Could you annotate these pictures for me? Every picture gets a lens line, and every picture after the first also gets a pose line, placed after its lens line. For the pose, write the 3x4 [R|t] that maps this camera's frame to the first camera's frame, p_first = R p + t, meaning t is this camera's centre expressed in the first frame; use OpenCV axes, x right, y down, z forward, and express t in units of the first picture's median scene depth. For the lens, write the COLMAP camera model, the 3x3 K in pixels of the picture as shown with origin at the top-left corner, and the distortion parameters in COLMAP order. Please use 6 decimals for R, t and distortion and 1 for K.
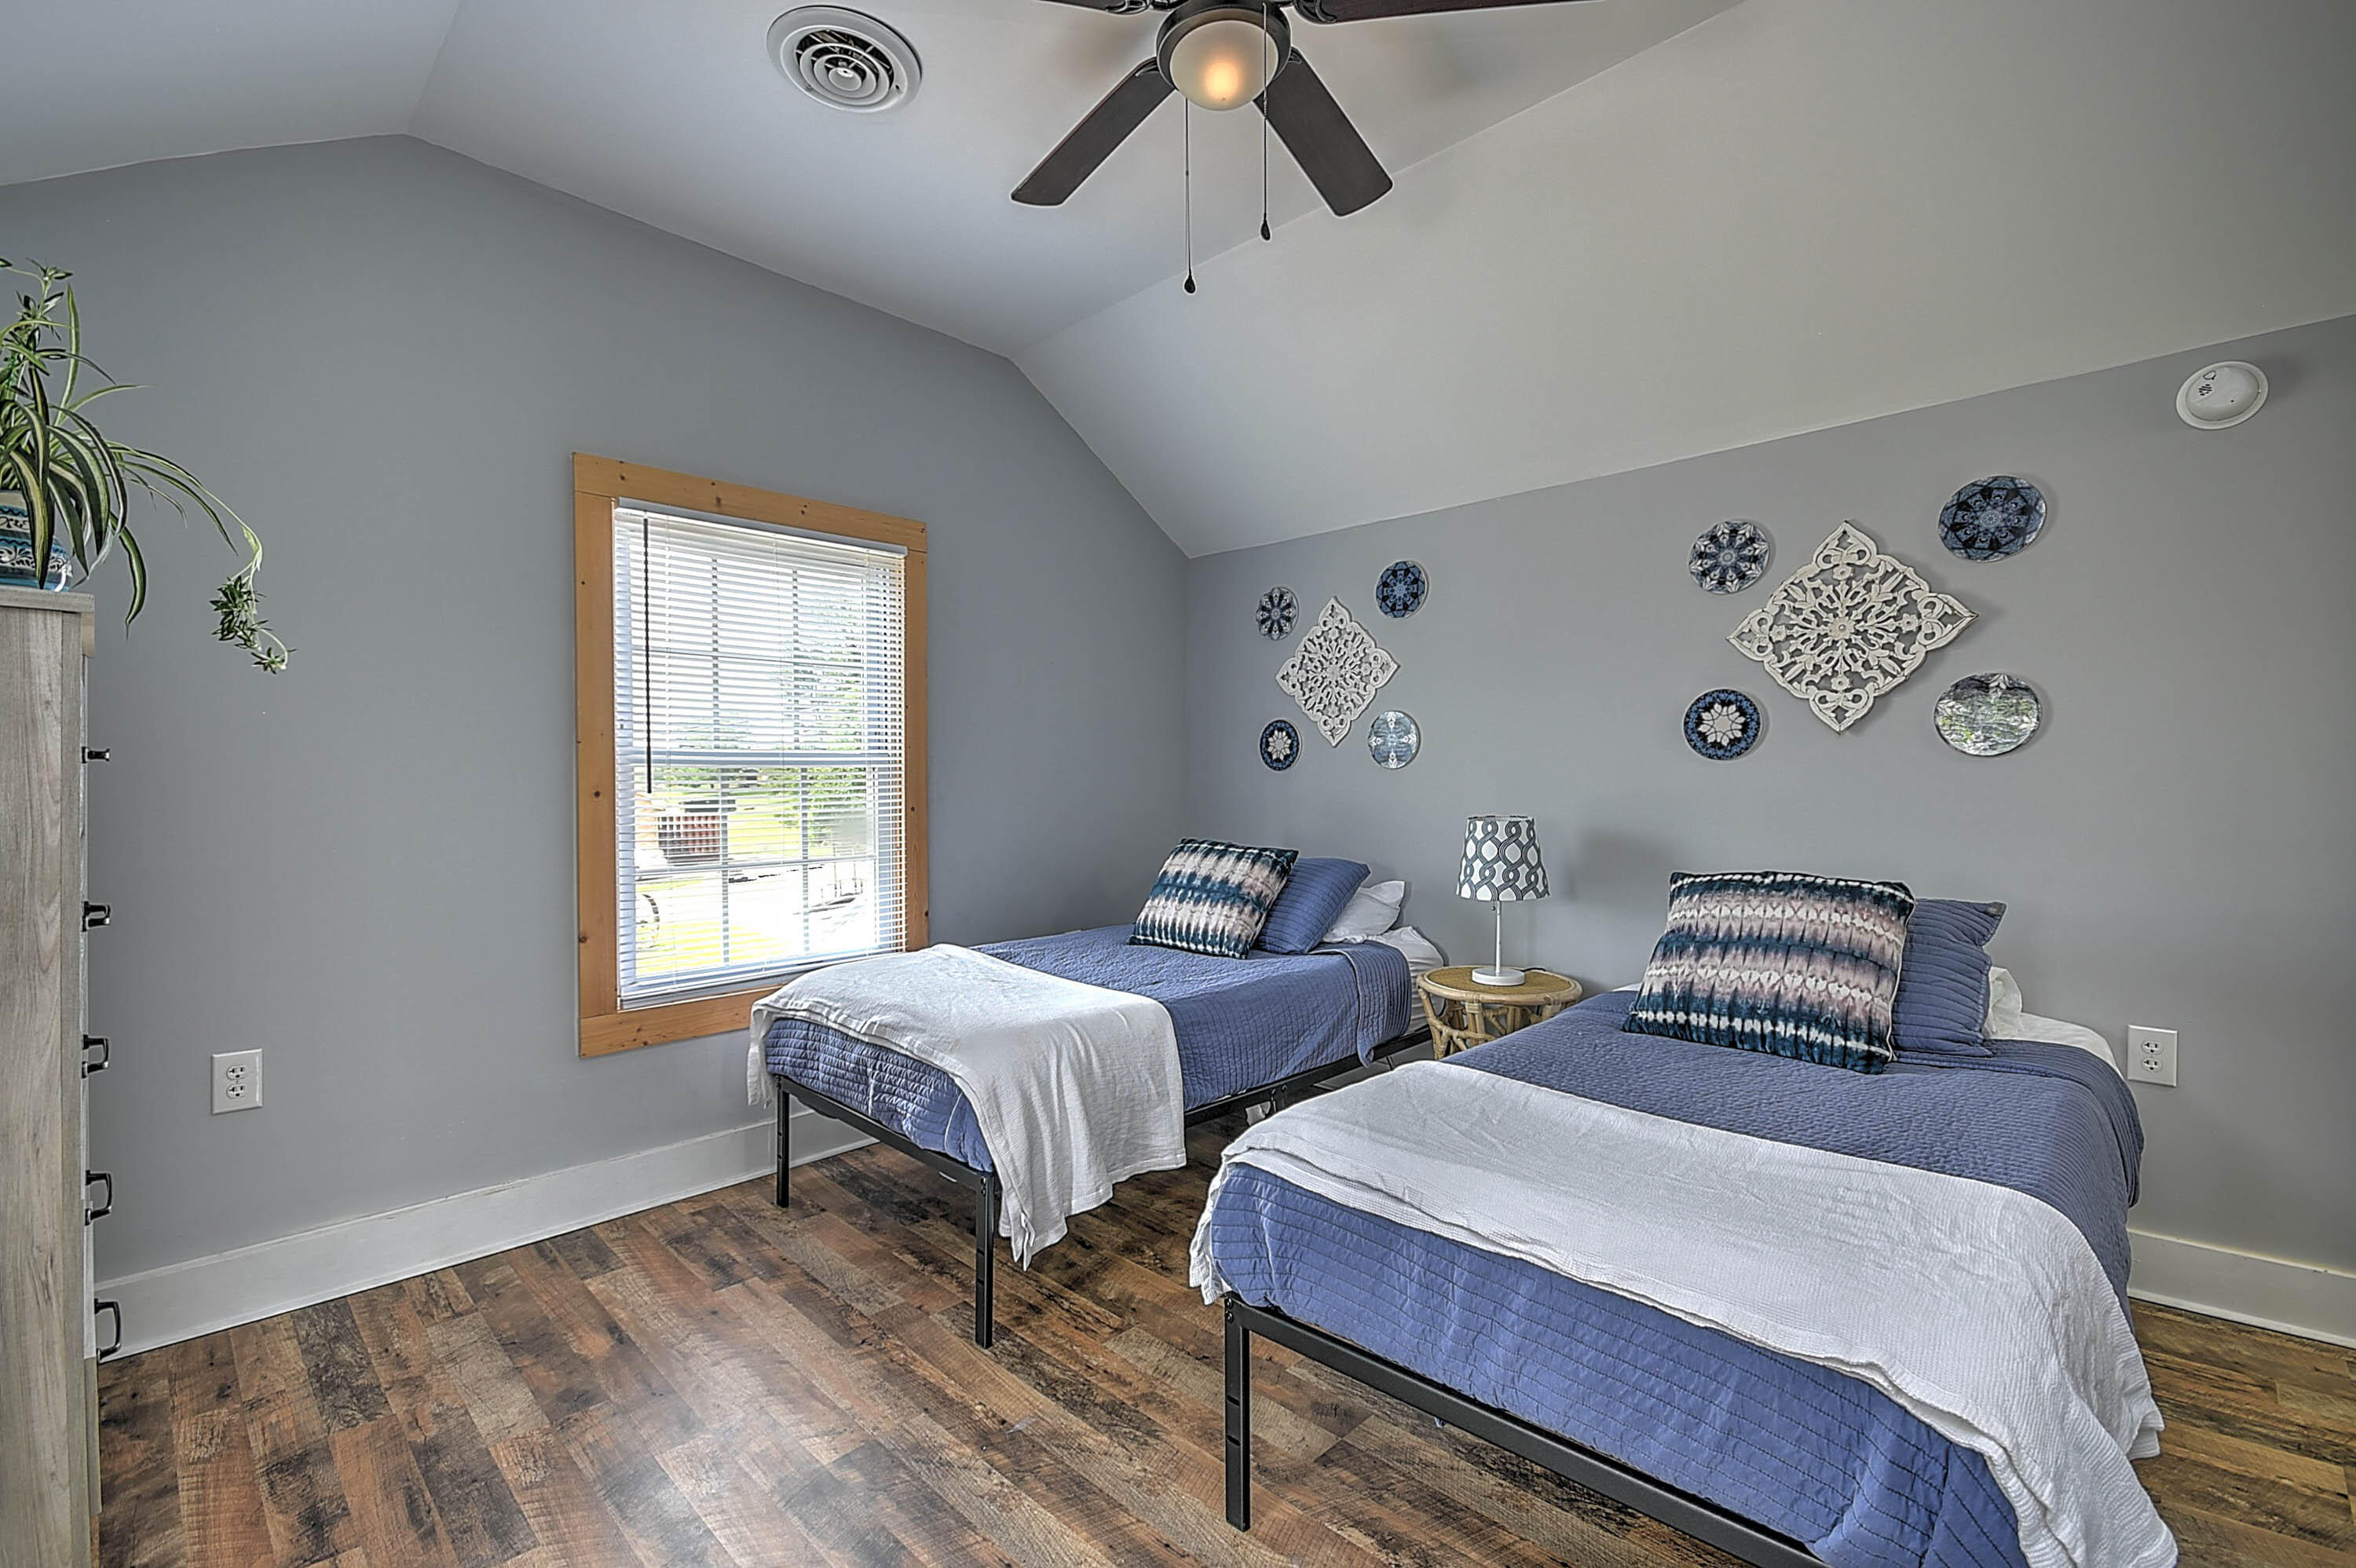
lens RADIAL K [[1025.1, 0, 1178.0], [0, 1025.1, 784.0], [0, 0, 1]] dist [0.007873, -0.014155]
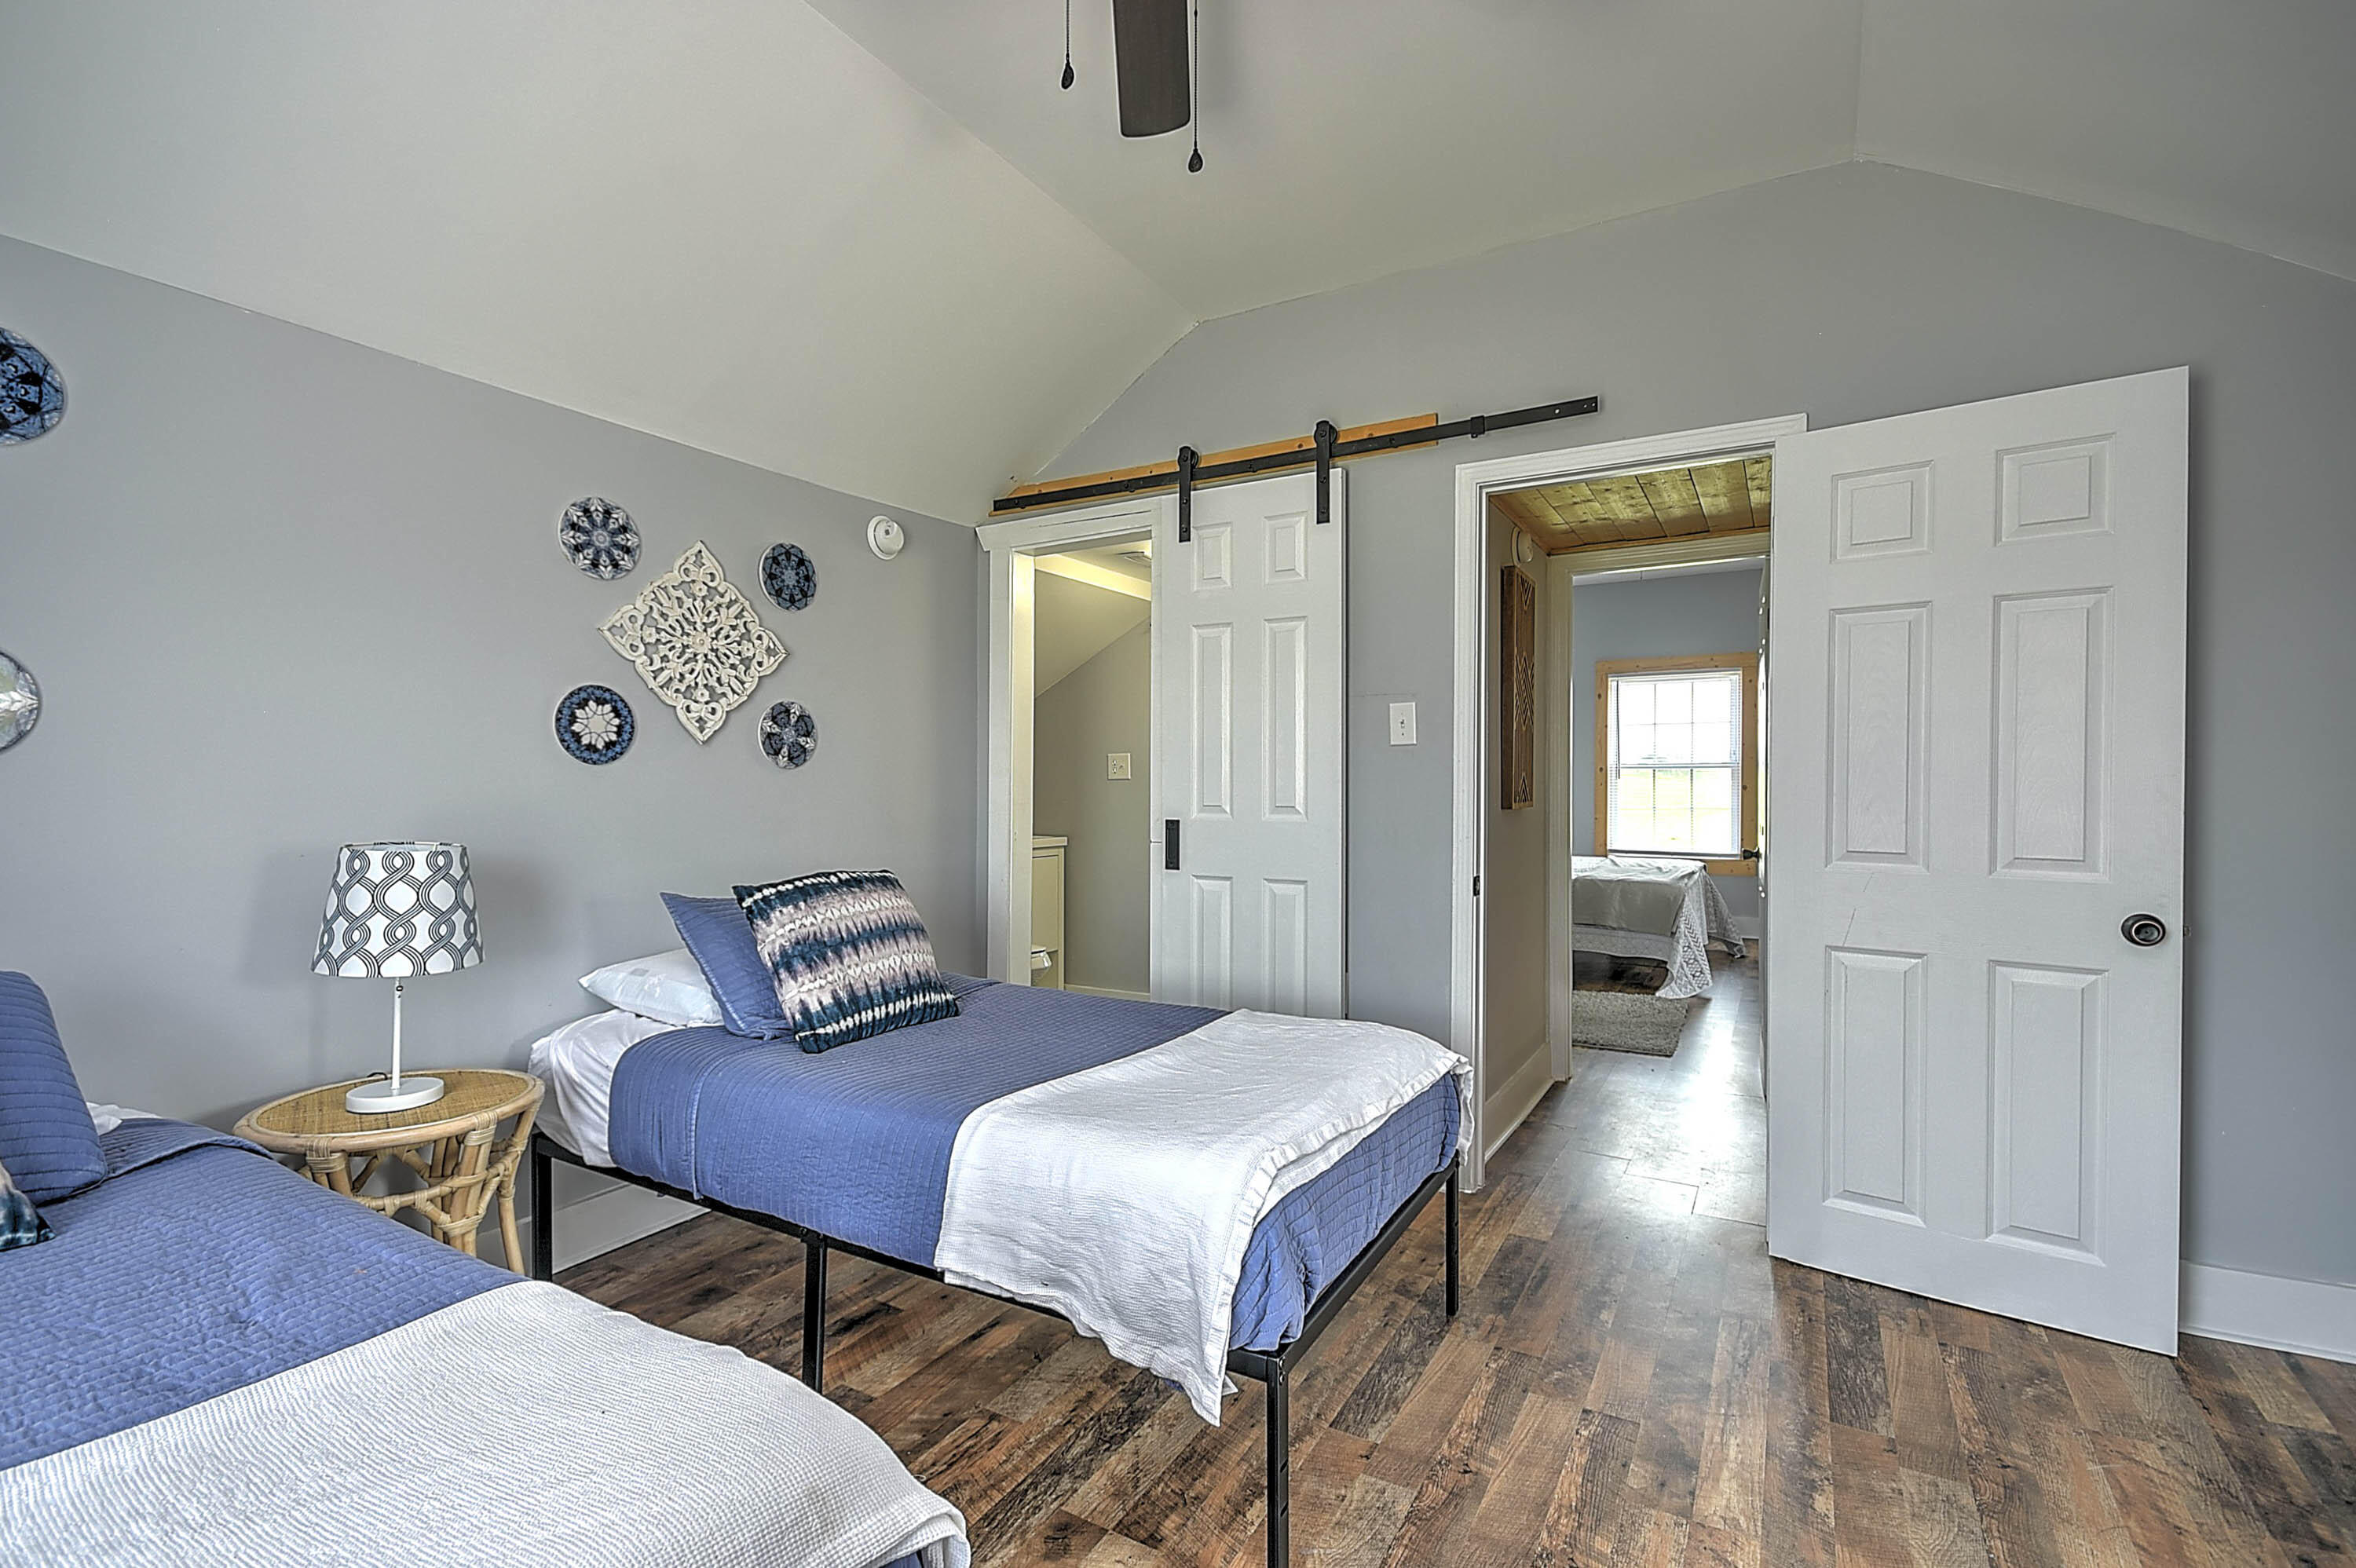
lens RADIAL K [[1025.1, 0, 1178.0], [0, 1025.1, 784.0], [0, 0, 1]] dist [0.007873, -0.014155]
pose [[-0.232926, 0.007029, 0.972469, -0.469376], [0.003753, 0.999973, -0.006329, 0.000727], [-0.972487, 0.002176, -0.232946, 0.749978]]
